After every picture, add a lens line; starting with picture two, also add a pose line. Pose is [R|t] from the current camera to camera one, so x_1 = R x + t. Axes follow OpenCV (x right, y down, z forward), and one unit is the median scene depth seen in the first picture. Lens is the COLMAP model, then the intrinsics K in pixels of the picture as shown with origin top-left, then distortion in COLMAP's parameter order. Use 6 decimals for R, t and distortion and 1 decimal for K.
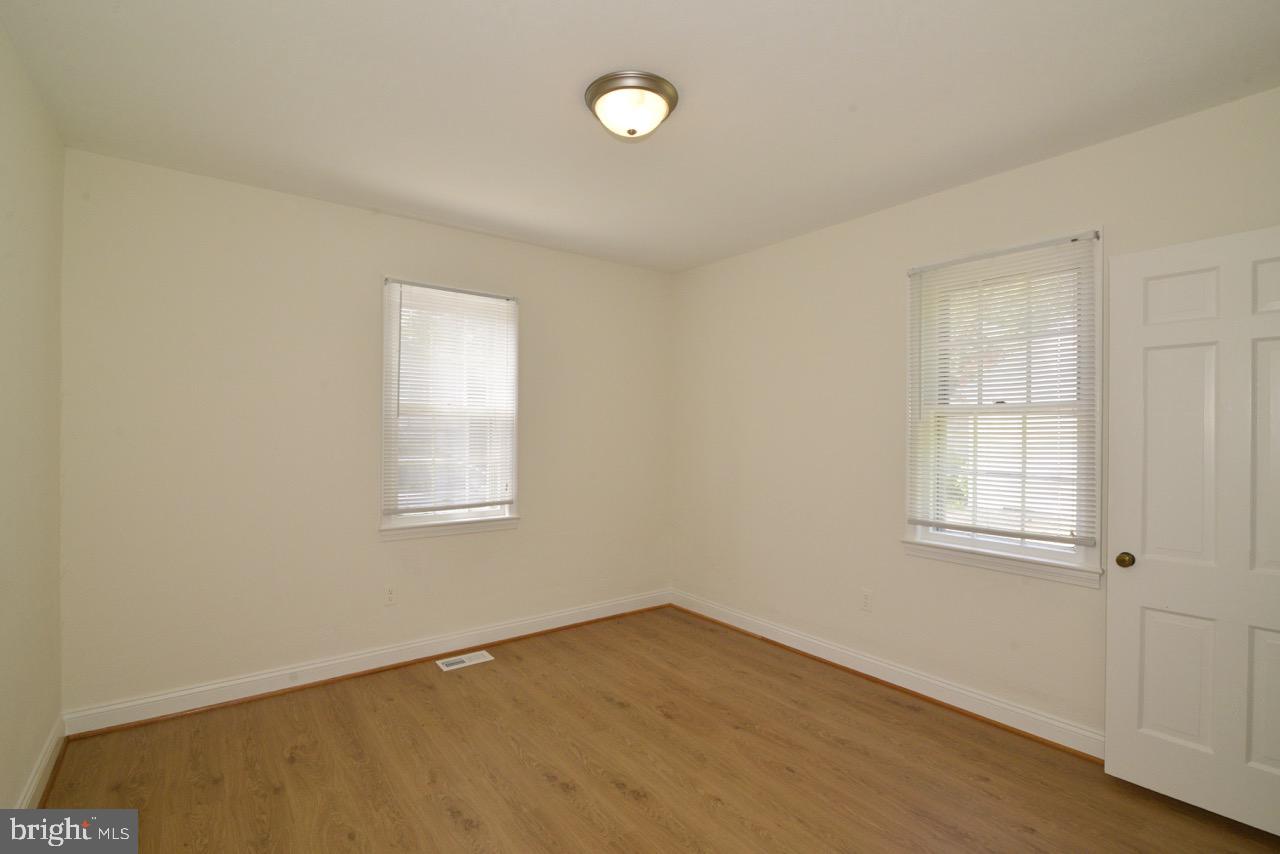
lens RADIAL K [[586.6, 0, 643.1], [0, 586.6, 426.8], [0, 0, 1]] dist [-0.017159, -0.000627]
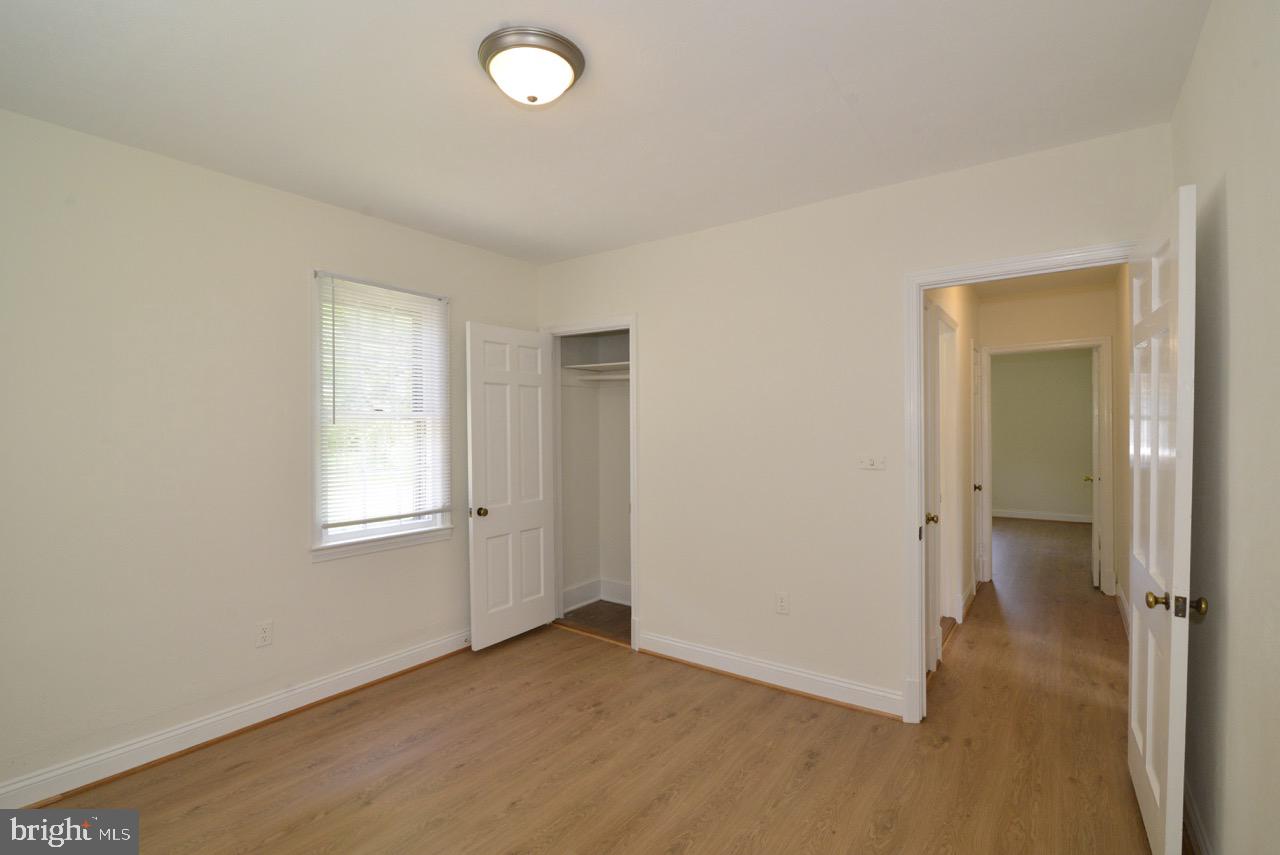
lens RADIAL K [[586.6, 0, 642.9], [0, 586.6, 429.5], [0, 0, 1]] dist [-0.017159, -0.000627]
pose [[-0.292119, -0.005117, 0.956368, -0.768520], [-0.000188, 0.999986, 0.005293, -0.009979], [-0.956382, 0.001366, -0.292116, 0.927423]]
